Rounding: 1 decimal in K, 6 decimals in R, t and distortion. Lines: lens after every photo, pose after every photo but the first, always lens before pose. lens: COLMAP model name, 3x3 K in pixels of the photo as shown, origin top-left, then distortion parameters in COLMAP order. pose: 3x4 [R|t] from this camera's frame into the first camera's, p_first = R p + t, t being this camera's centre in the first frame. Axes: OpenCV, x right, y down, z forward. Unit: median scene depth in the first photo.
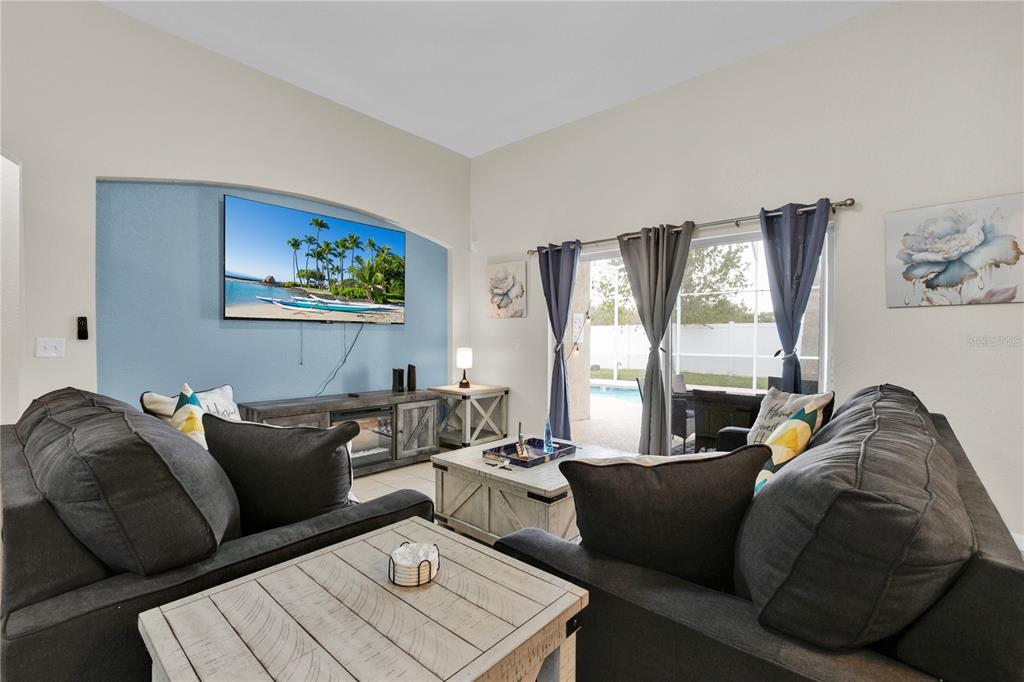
lens RADIAL K [[456.4, 0, 508.6], [0, 456.4, 331.4], [0, 0, 1]] dist [-0.002331, 0.002504]
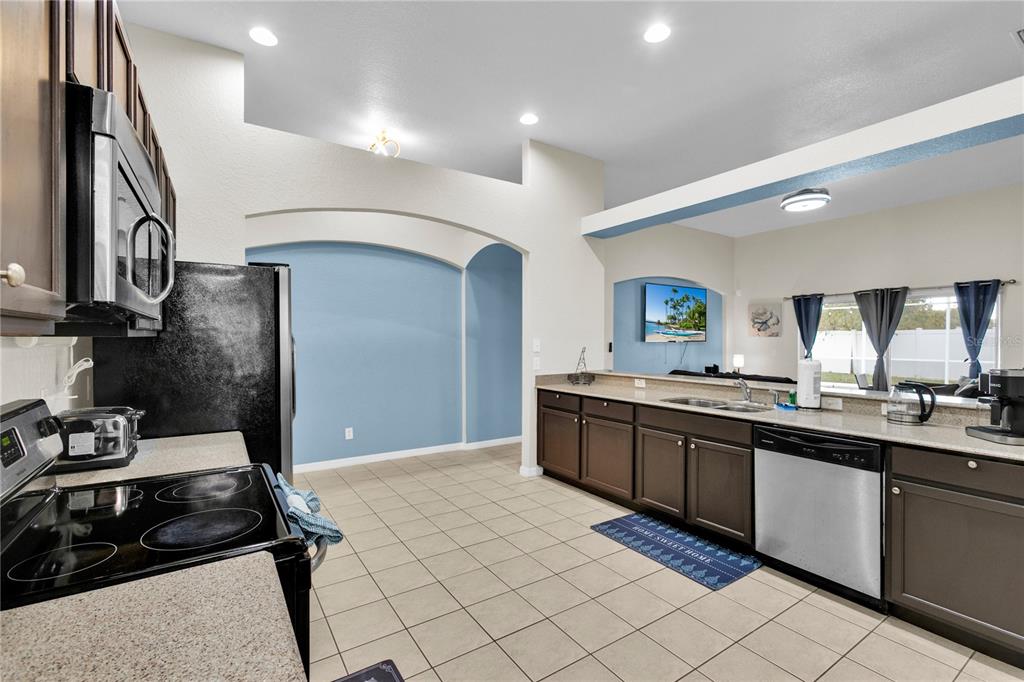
lens RADIAL K [[456.4, 0, 508.7], [0, 456.4, 341.7], [0, 0, 1]] dist [-0.002331, 0.002504]
pose [[0.965017, -0.000673, -0.262186, -0.568297], [0.005910, 0.999798, 0.019187, -0.059983], [0.262120, -0.020065, 0.964827, -1.016484]]
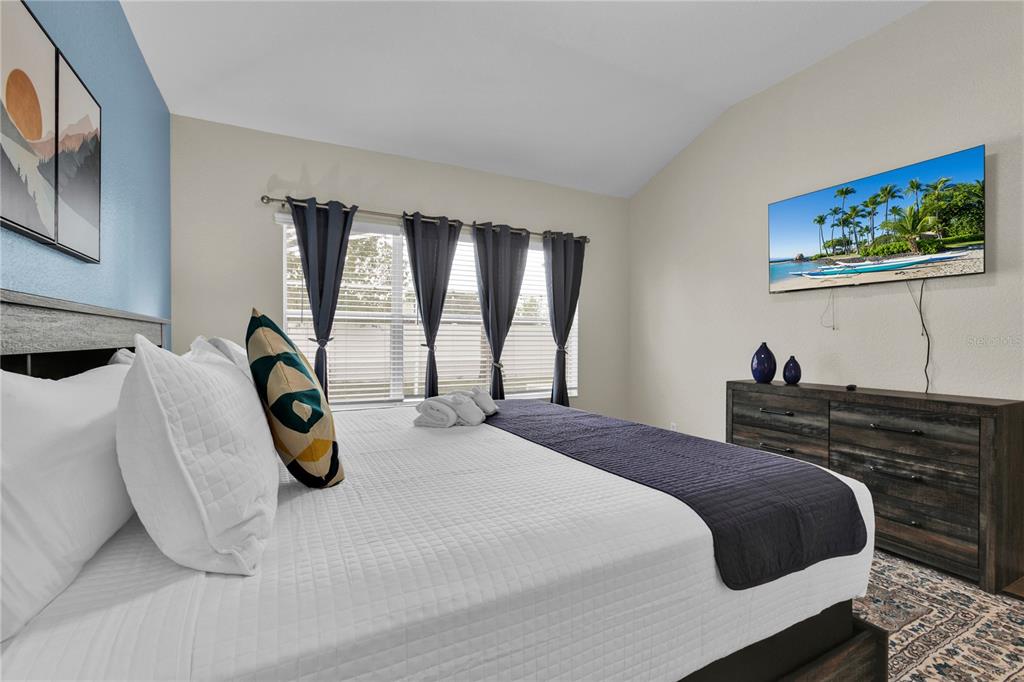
lens RADIAL K [[456.4, 0, 506.9], [0, 456.4, 335.2], [0, 0, 1]] dist [-0.002331, 0.002504]
pose [[-0.343277, -0.012623, -0.939149, 0.798447], [0.012810, 0.999754, -0.018120, 0.096902], [0.939147, -0.018251, -0.343030, 0.608432]]
